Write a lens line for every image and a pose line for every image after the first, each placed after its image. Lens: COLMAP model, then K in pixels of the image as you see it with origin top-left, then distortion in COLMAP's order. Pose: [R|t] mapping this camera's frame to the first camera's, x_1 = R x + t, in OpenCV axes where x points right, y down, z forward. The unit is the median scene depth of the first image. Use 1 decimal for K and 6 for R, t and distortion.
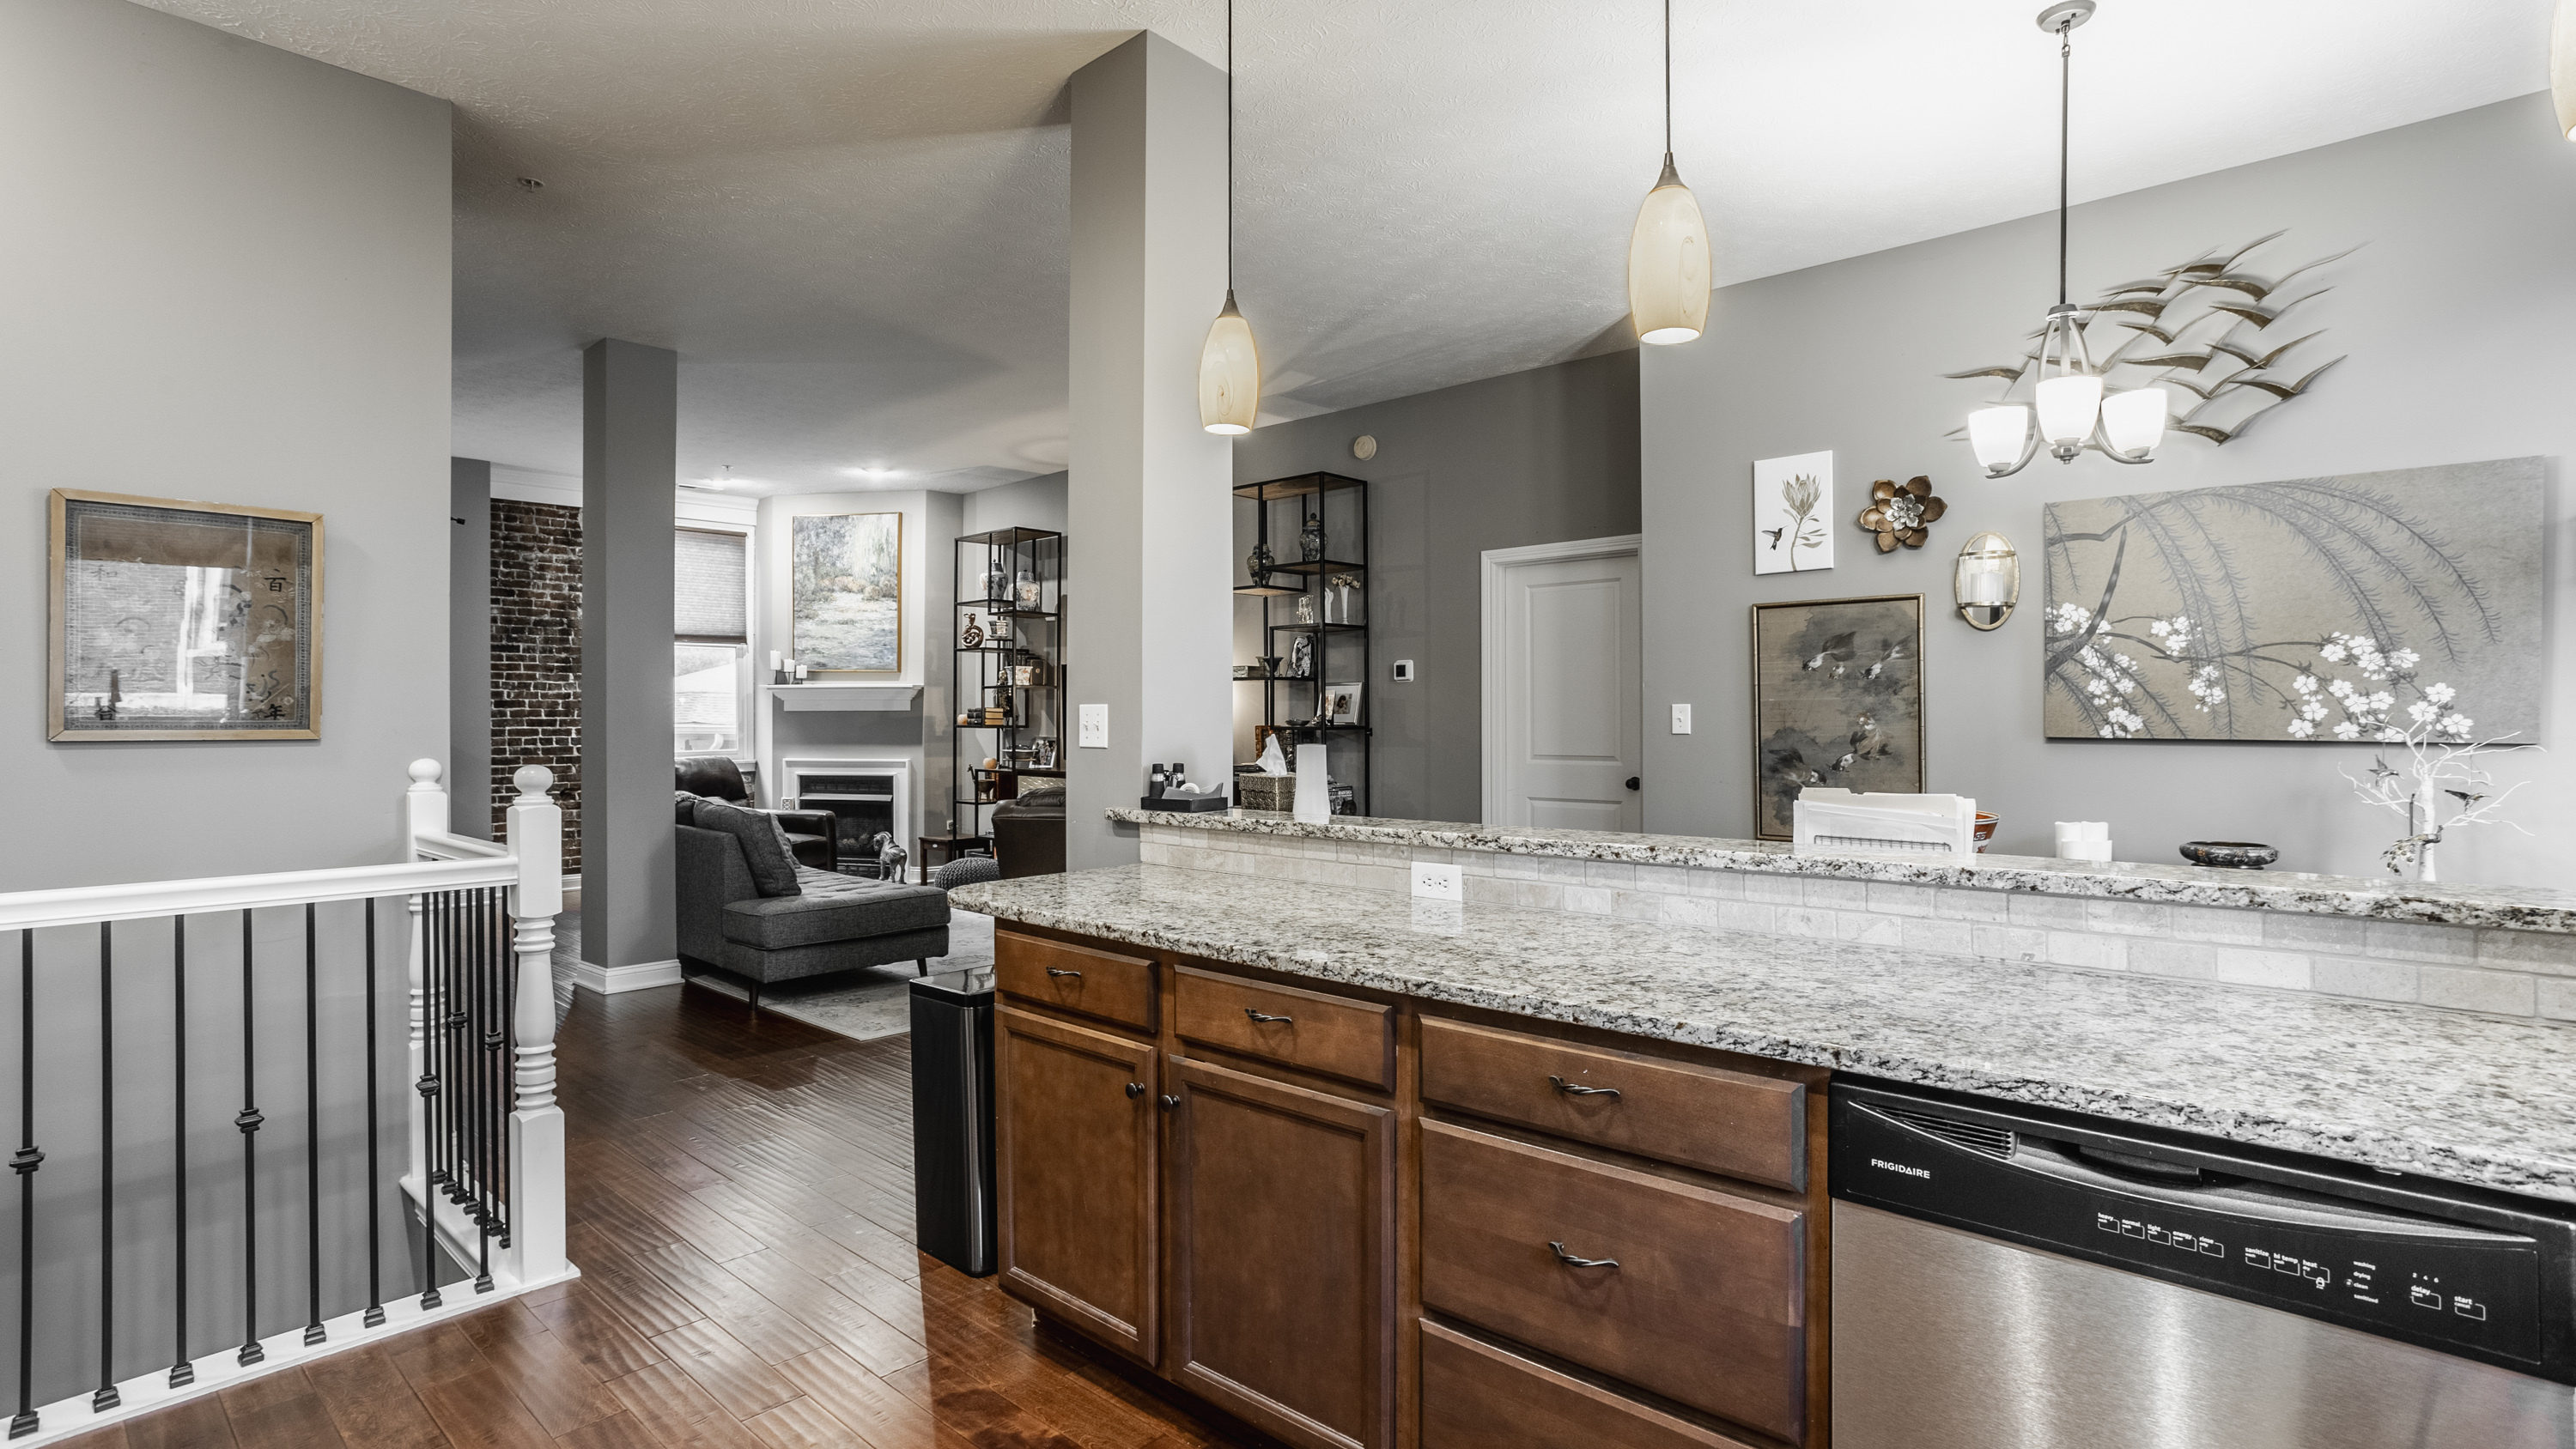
lens RADIAL K [[1289.4, 0, 1286.7], [0, 1289.4, 709.8], [0, 0, 1]] dist [-0.016149, 0.000778]
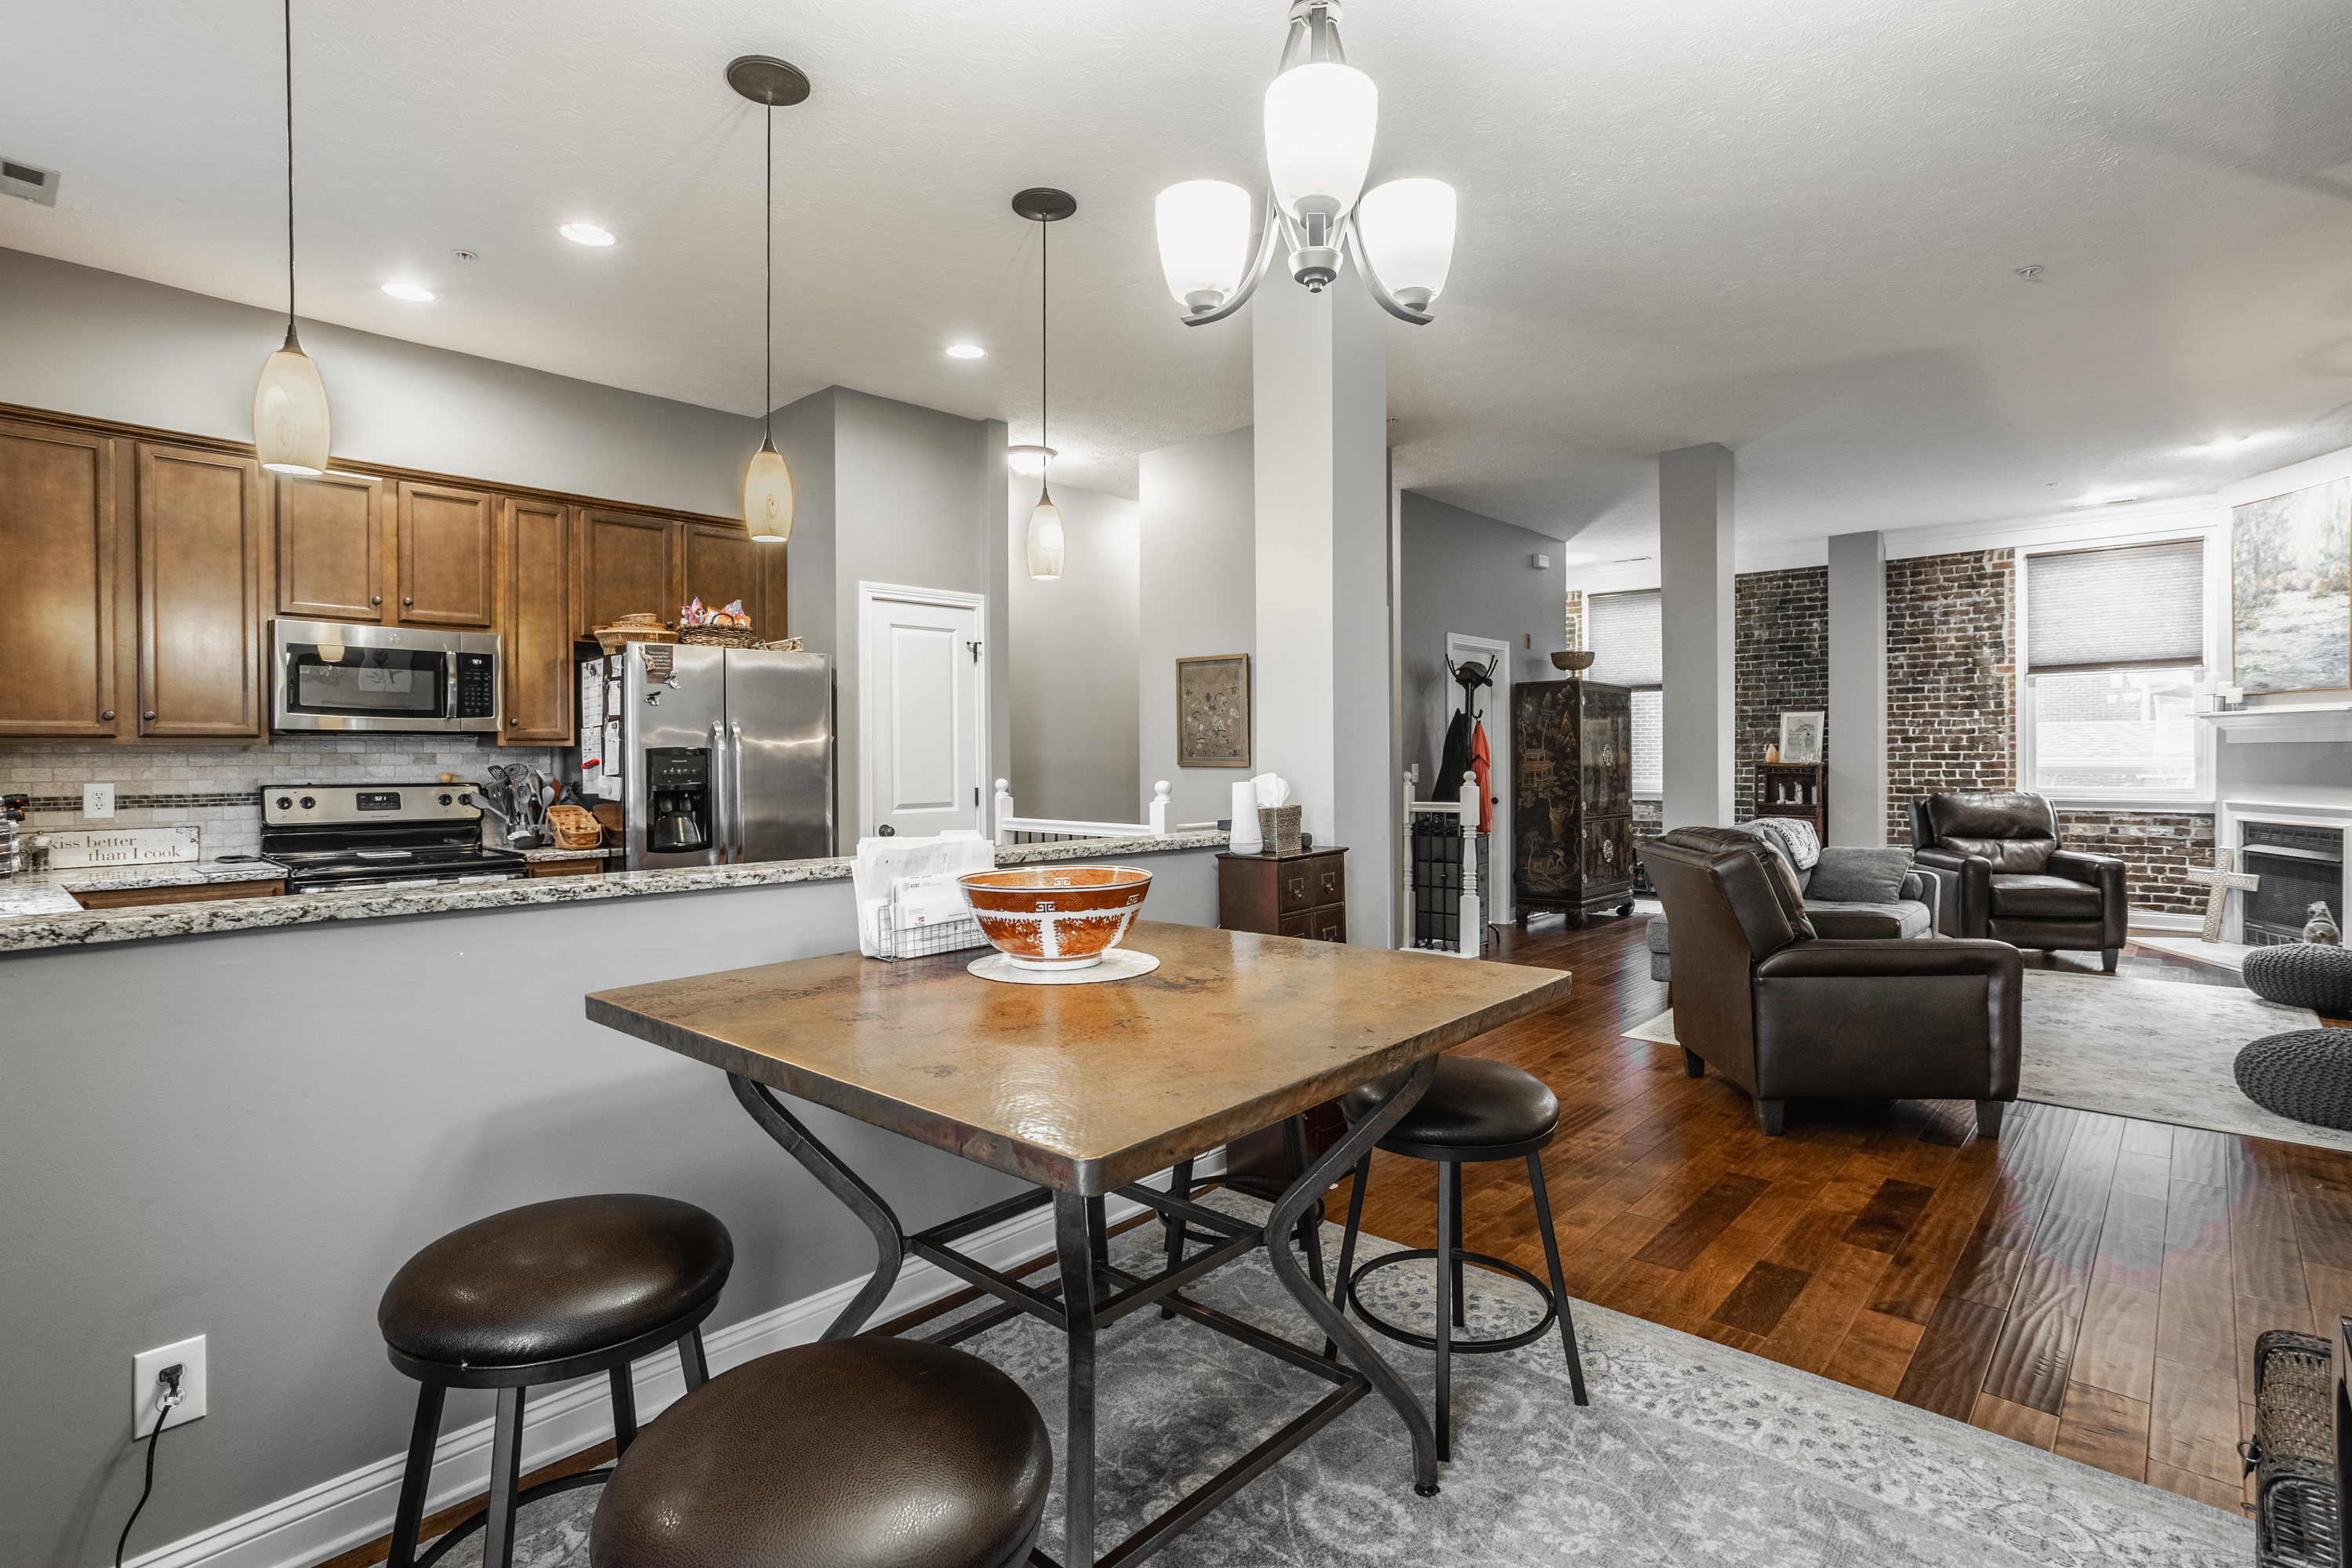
lens RADIAL K [[1174.5, 0, 1173.5], [0, 1174.5, 774.8], [0, 0, 1]] dist [-0.003287, 0.008140]
pose [[-0.014390, 0.019563, -0.999705, 0.807043], [0.010412, 0.999757, 0.019414, -0.000862], [0.999842, -0.010130, -0.014590, 0.678177]]
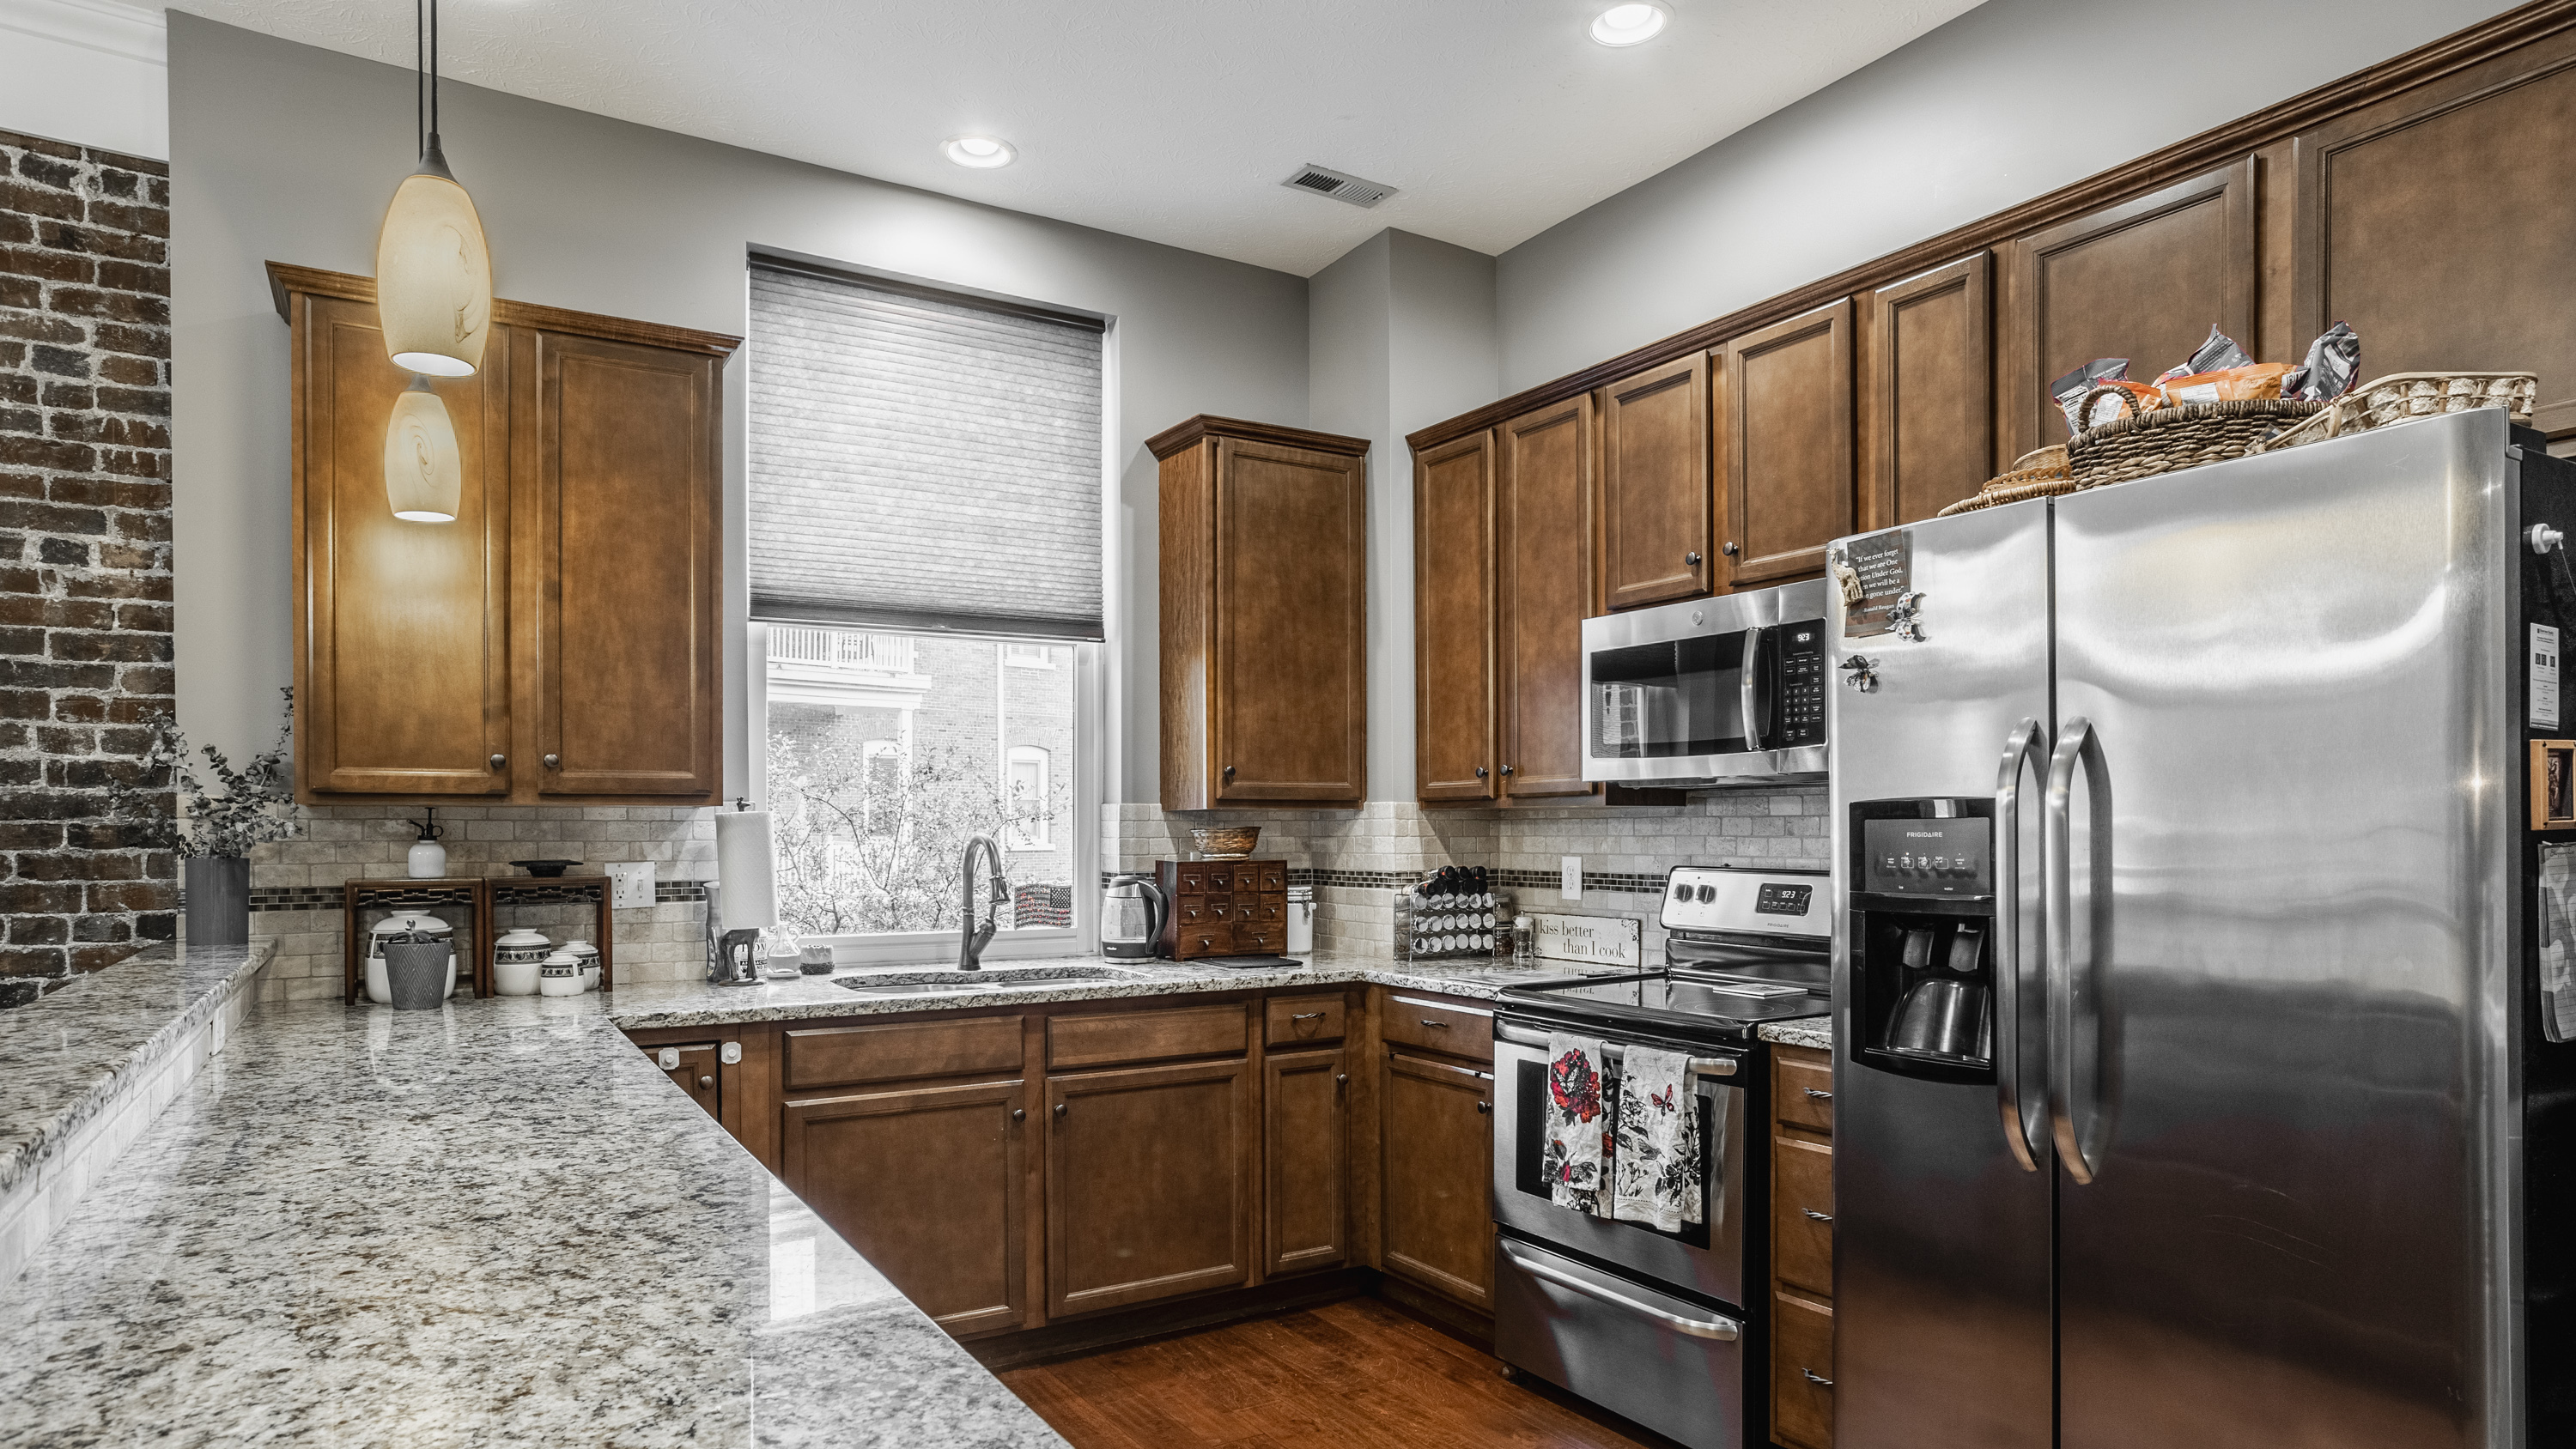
lens RADIAL K [[1460.4, 0, 1301.5], [0, 1460.4, 839.9], [0, 0, 1]] dist [-0.000277, 0.012196]
pose [[-0.962303, 0.004660, 0.271939, -0.217893], [0.005173, 0.999986, 0.001169, 0.002944], [-0.271930, 0.002532, -0.962314, 0.752363]]
